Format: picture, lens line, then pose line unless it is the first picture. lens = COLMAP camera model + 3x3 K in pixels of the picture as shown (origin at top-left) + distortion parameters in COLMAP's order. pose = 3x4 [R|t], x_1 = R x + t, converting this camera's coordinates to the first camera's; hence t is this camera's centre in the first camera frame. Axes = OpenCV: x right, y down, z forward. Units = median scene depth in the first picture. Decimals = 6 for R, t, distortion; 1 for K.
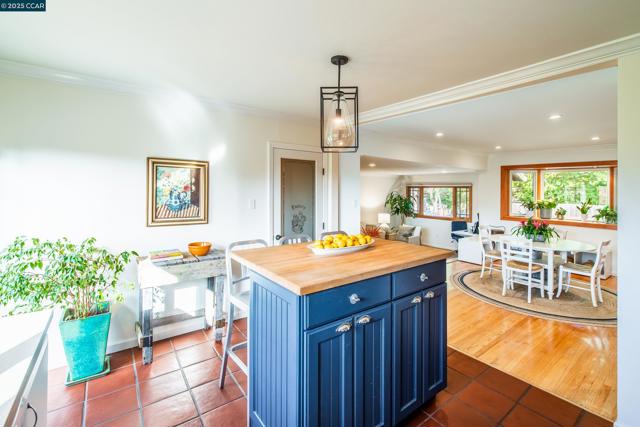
lens RADIAL K [[286.4, 0, 330.3], [0, 286.4, 186.8], [0, 0, 1]] dist [0.002539, 0.000208]
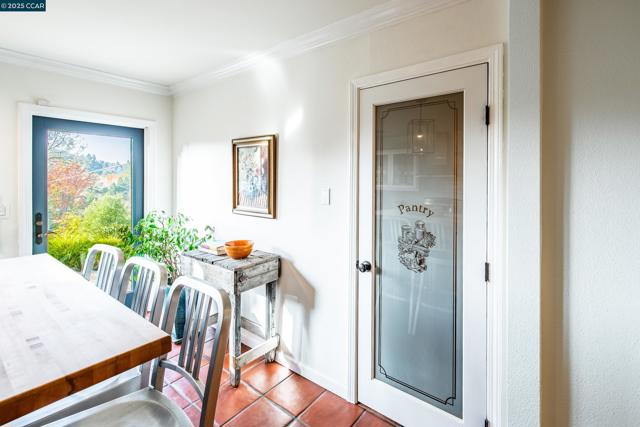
lens RADIAL K [[298.5, 0, 351.6], [0, 298.5, 178.6], [0, 0, 1]] dist [0.000617, -0.000020]
pose [[0.286325, -0.014258, -0.958026, 0.172984], [0.007140, 0.999893, -0.012747, 0.017178], [0.958106, -0.003191, 0.286397, 0.462393]]
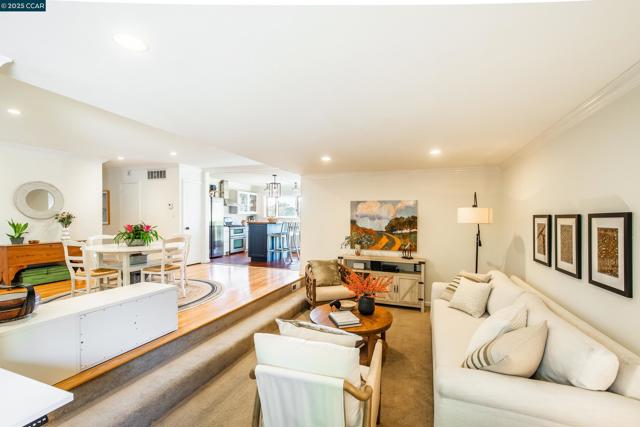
lens RADIAL K [[276.2, 0, 330.3], [0, 276.2, 222.3], [0, 0, 1]] dist [0.000892, 0.000118]
pose [[-0.838766, -0.011479, -0.544370, 0.483460], [-0.012780, 0.999917, -0.001395, 0.072941], [0.544341, 0.005787, -0.838844, 1.513343]]
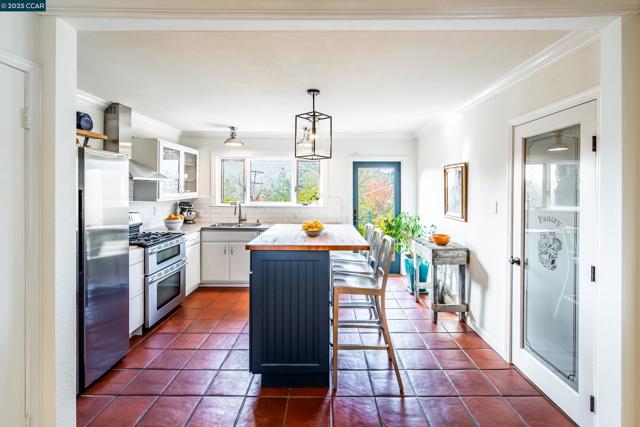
lens RADIAL K [[292.8, 0, 322.1], [0, 292.8, 189.5], [0, 0, 1]] dist [-0.000508, -0.000122]
pose [[-0.618154, -0.016539, -0.785883, 0.347544], [-0.006606, 0.999853, -0.015846, 0.014653], [0.786029, -0.004604, -0.618172, 0.595108]]
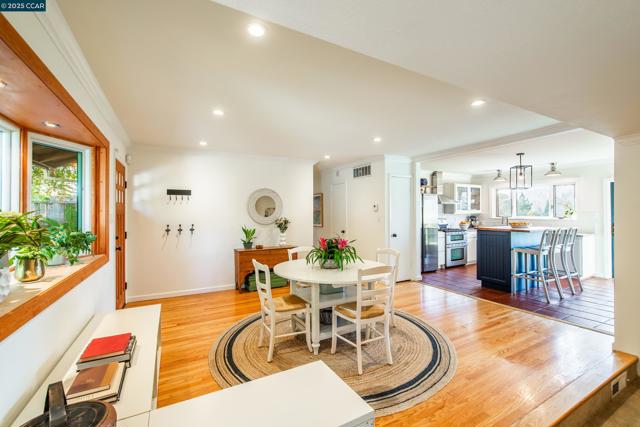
lens RADIAL K [[278.8, 0, 324.3], [0, 278.8, 212.4], [0, 0, 1]] dist [-0.000123, 0.000009]
pose [[-0.989231, -0.010231, 0.146004, 0.453166], [-0.011865, 0.999876, -0.010329, 0.043439], [-0.145880, -0.011950, -0.989230, 1.192527]]
